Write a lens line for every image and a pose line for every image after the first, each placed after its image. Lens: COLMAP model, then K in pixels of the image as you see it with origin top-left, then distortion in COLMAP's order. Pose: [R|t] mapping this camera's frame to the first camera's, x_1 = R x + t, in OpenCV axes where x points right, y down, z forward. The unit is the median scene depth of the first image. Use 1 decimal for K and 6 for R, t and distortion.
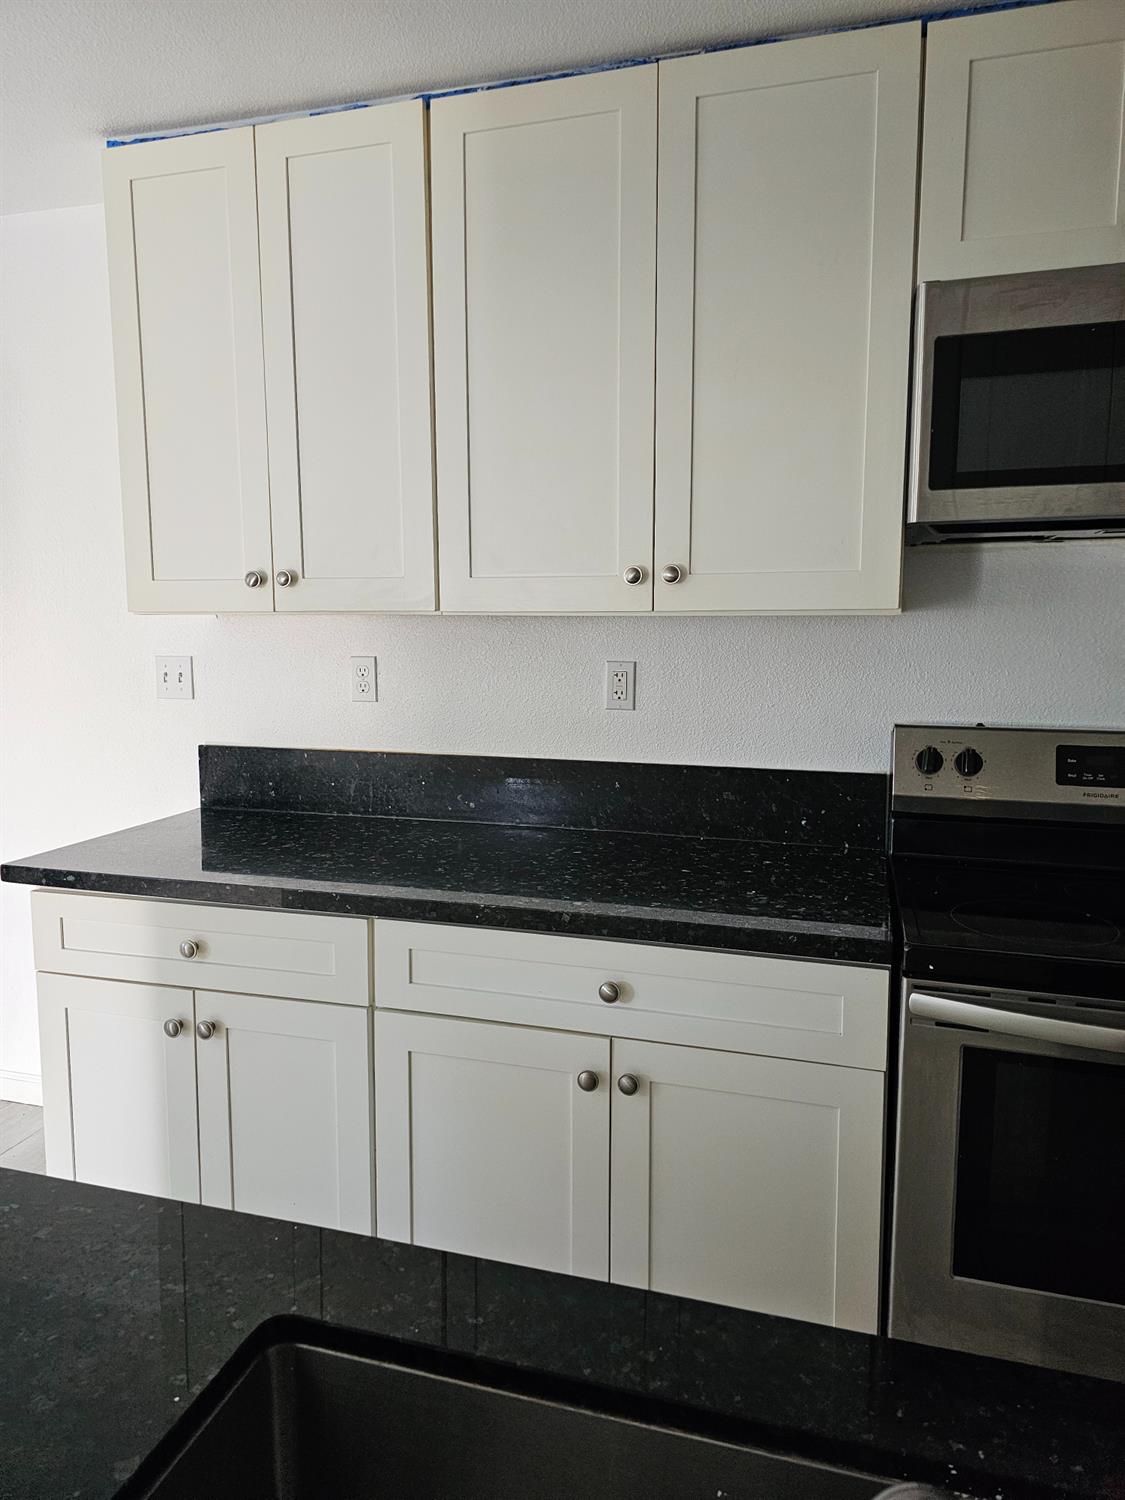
lens RADIAL K [[994.4, 0, 559.1], [0, 994.4, 746.0], [0, 0, 1]] dist [0.067757, -0.044941]
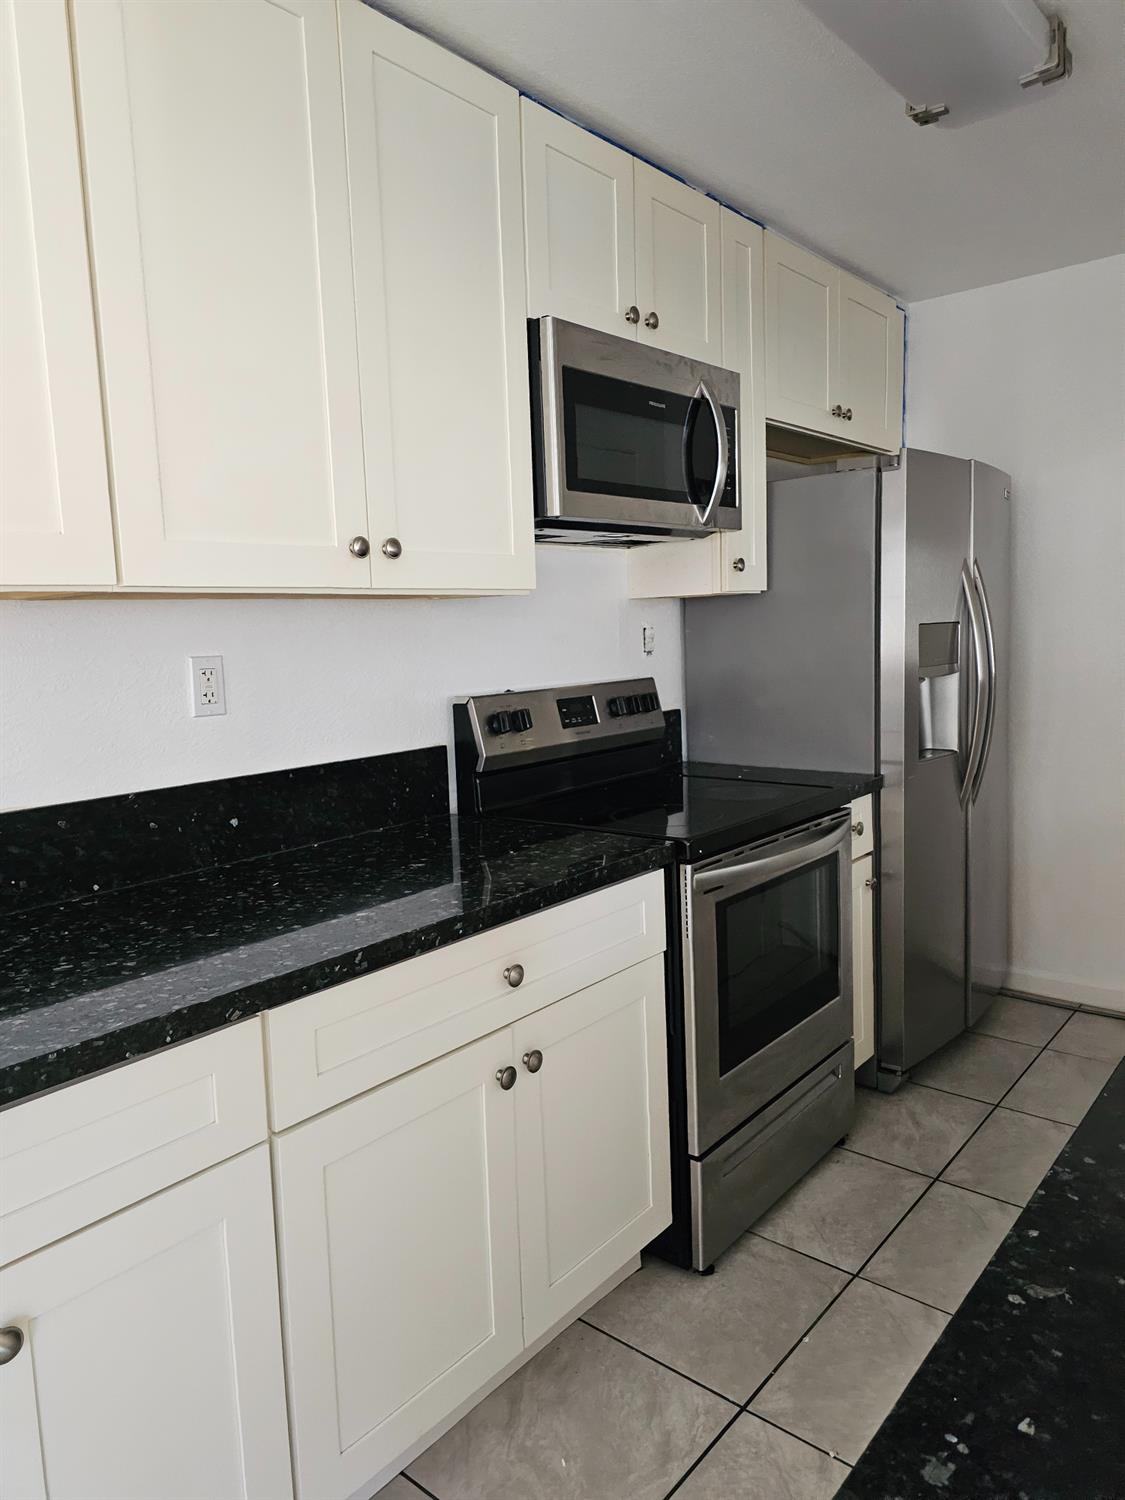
lens RADIAL K [[994.4, 0, 559.1], [0, 994.4, 746.0], [0, 0, 1]] dist [0.067757, -0.044941]
pose [[0.409299, -0.120507, 0.904407, -0.674059], [0.158582, 0.985548, 0.059551, -0.018142], [-0.898513, 0.119049, 0.422494, 0.463744]]
